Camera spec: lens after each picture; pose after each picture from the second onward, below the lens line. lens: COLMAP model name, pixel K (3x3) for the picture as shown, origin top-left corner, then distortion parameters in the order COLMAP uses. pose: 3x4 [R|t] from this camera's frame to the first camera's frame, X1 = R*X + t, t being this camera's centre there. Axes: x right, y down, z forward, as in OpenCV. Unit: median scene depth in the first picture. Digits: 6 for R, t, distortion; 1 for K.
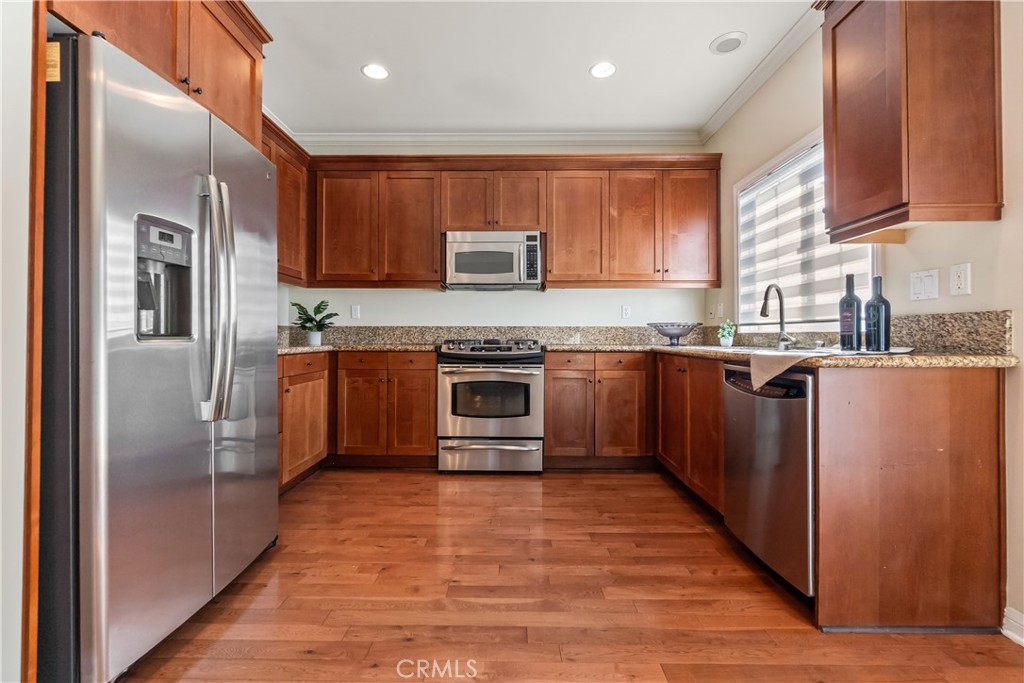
lens RADIAL K [[438.6, 0, 510.4], [0, 438.6, 334.0], [0, 0, 1]] dist [-0.000944, -0.000038]
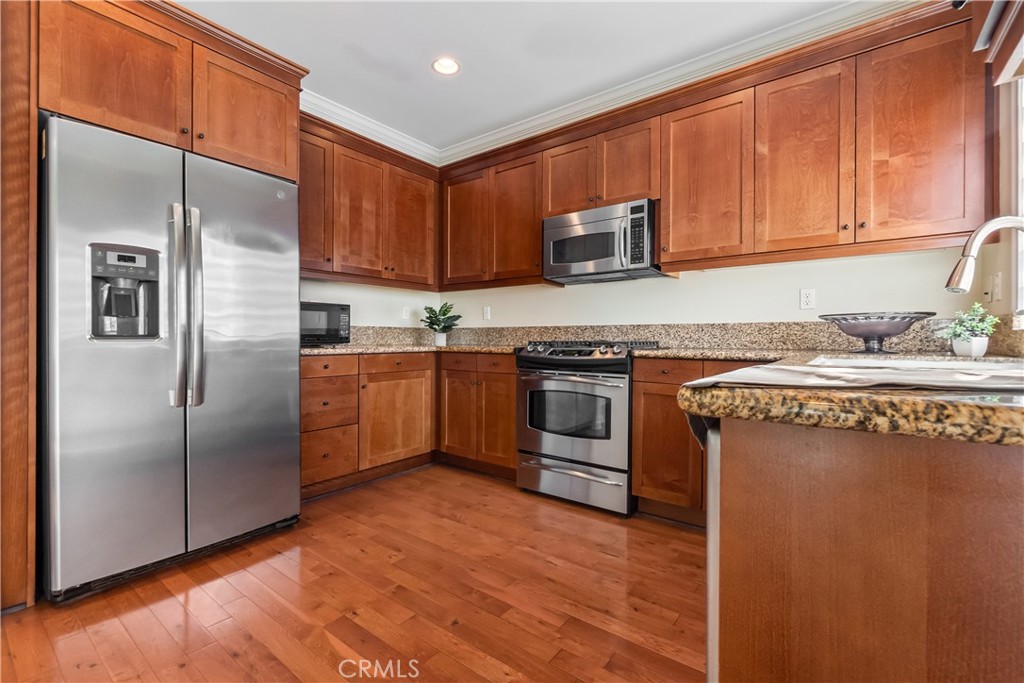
lens RADIAL K [[441.9, 0, 512.0], [0, 441.9, 341.5], [0, 0, 1]] dist [-0.004052, -0.000022]
pose [[0.802221, 0.004095, -0.597014, 0.363320], [0.003586, 0.999925, 0.011677, 0.003301], [0.597017, -0.011508, 0.802146, 0.266184]]
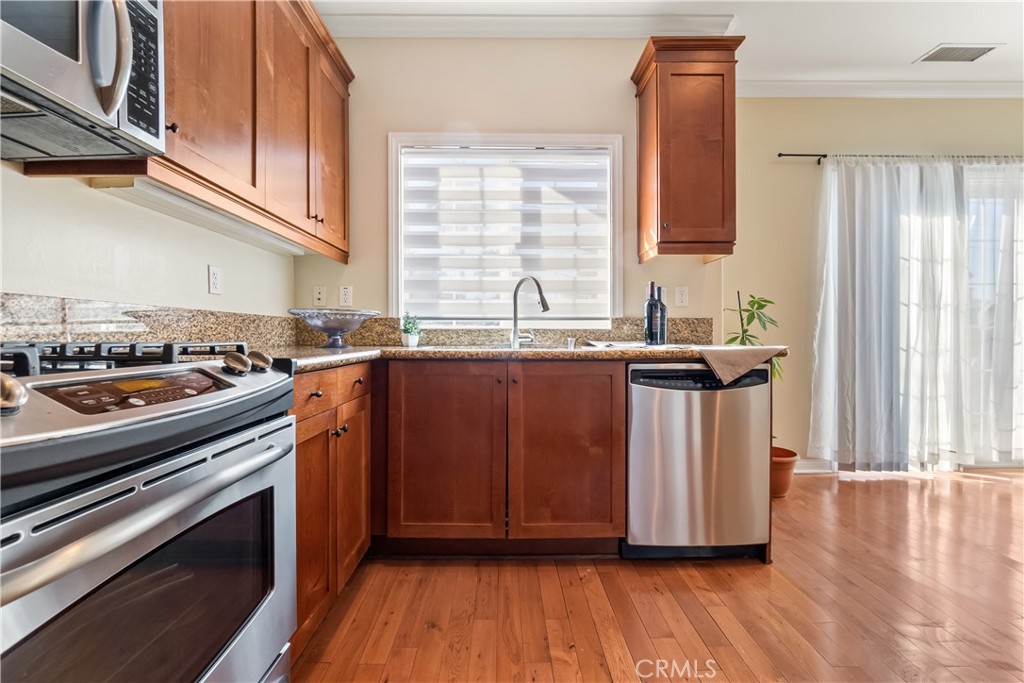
lens RADIAL K [[431.1, 0, 512.0], [0, 431.1, 341.5], [0, 0, 1]] dist [-0.030483, -0.000007]
pose [[-0.007555, -0.009327, 0.999928, -0.238472], [-0.005892, 0.999940, 0.009283, 0.011799], [-0.999954, -0.005822, -0.007609, 0.818453]]
